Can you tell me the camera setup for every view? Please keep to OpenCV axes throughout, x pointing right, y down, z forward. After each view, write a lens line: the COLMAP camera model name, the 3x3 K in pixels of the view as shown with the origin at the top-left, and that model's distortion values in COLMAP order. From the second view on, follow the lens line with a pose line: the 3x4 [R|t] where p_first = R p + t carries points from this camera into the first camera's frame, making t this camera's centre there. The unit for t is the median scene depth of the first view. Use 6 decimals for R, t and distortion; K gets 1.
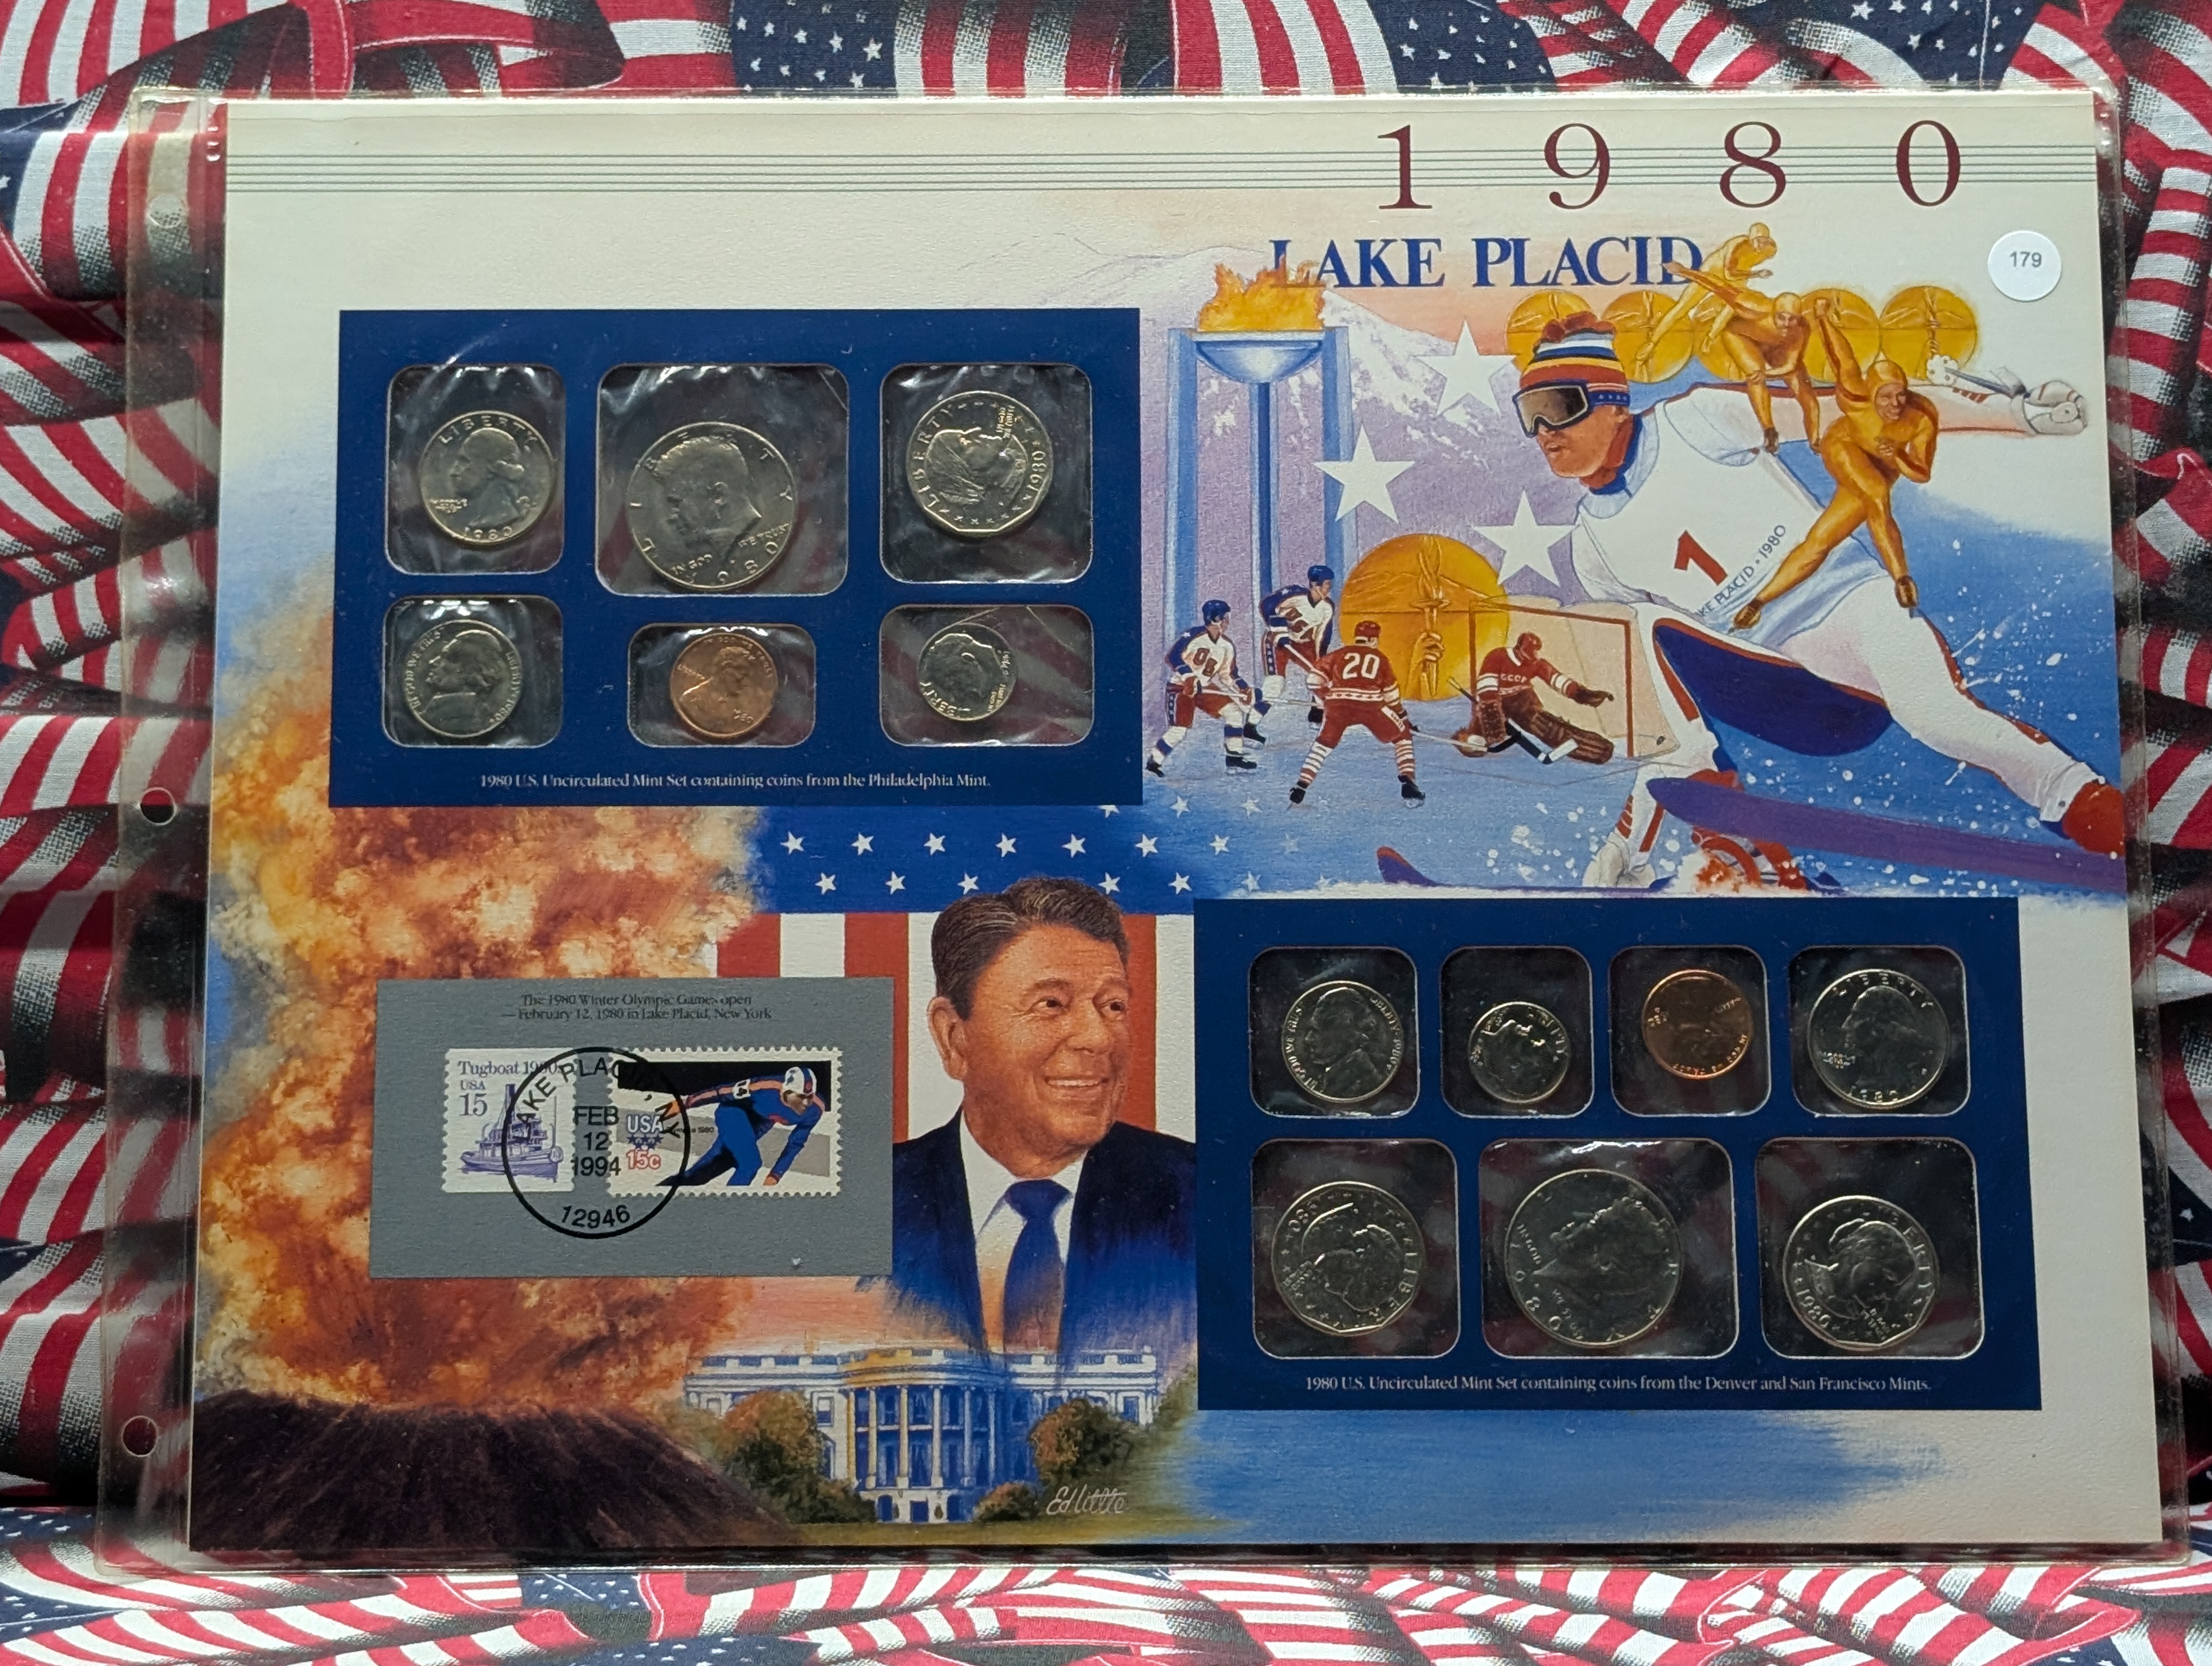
lens RADIAL K [[3383.1, 0, 1114.2], [0, 3383.1, 816.4], [0, 0, 1]] dist [0.082399, 0.000000]
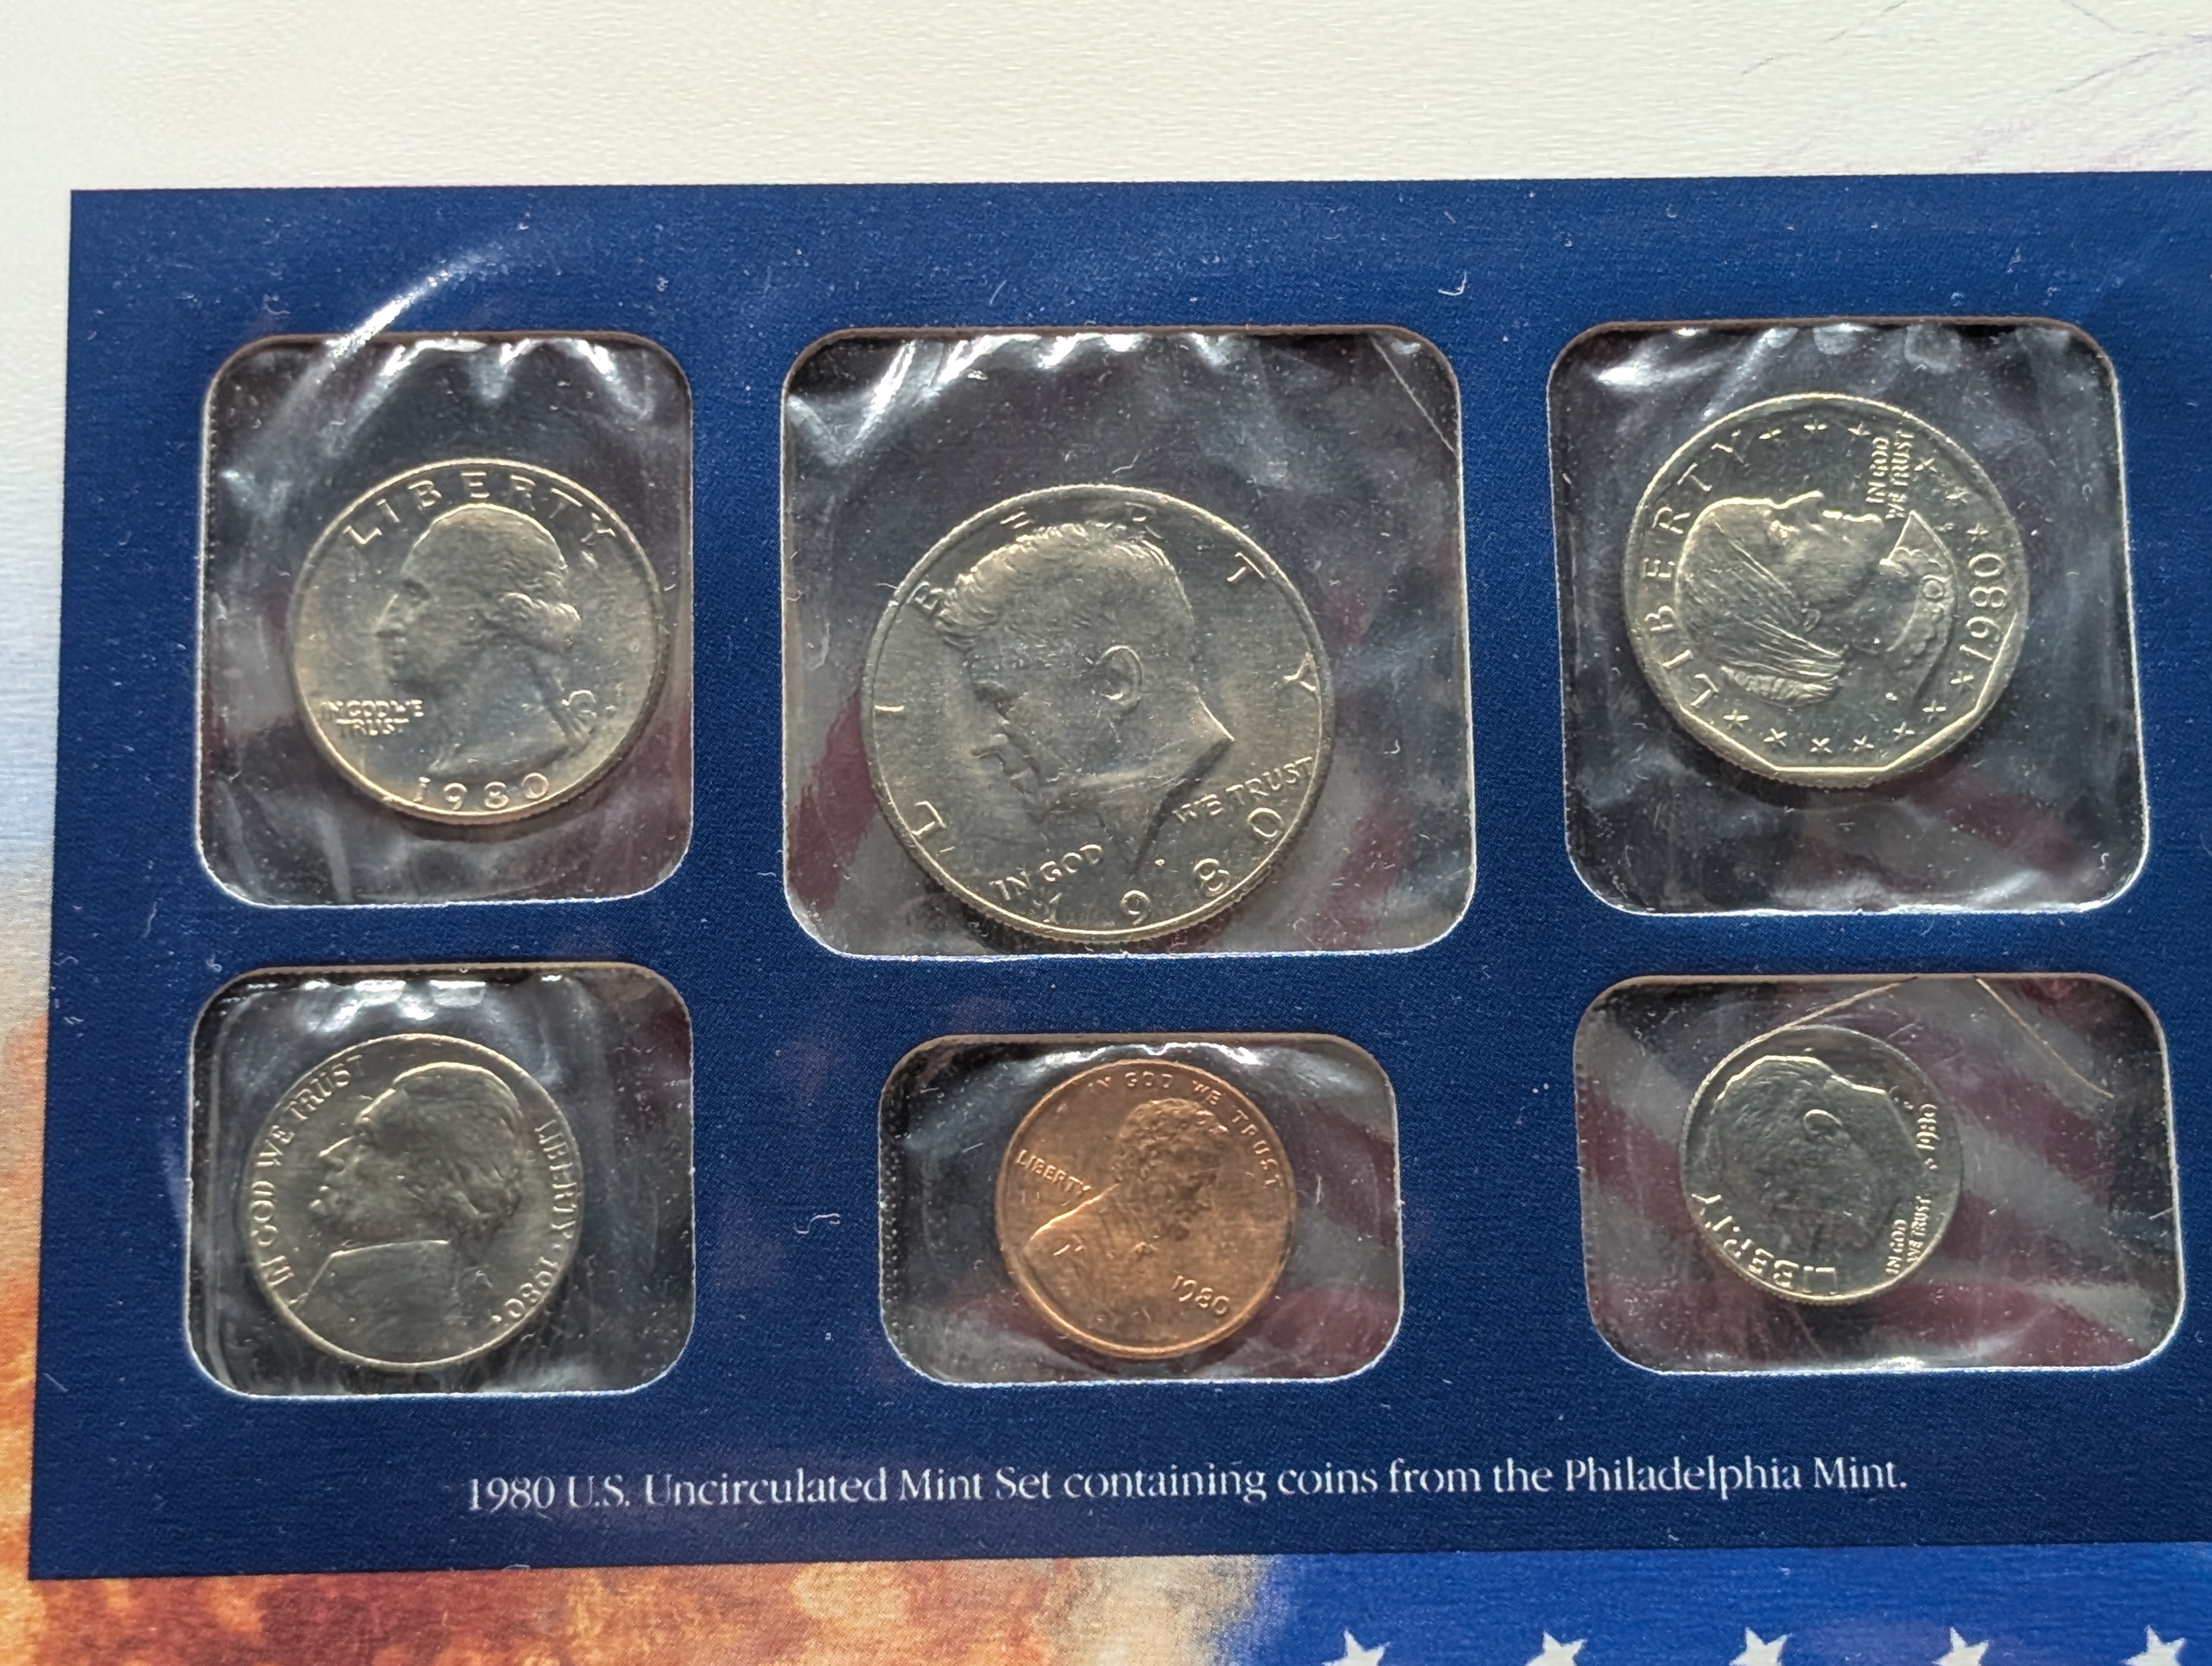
lens RADIAL K [[3383.1, 0, 1116.5], [0, 3383.1, 836.2], [0, 0, 1]] dist [0.082399, 0.000000]
pose [[0.998908, -0.010246, 0.045594, -0.134360], [0.012206, 0.999004, -0.042919, -0.062708], [-0.045109, 0.043428, 0.998038, 0.639765]]
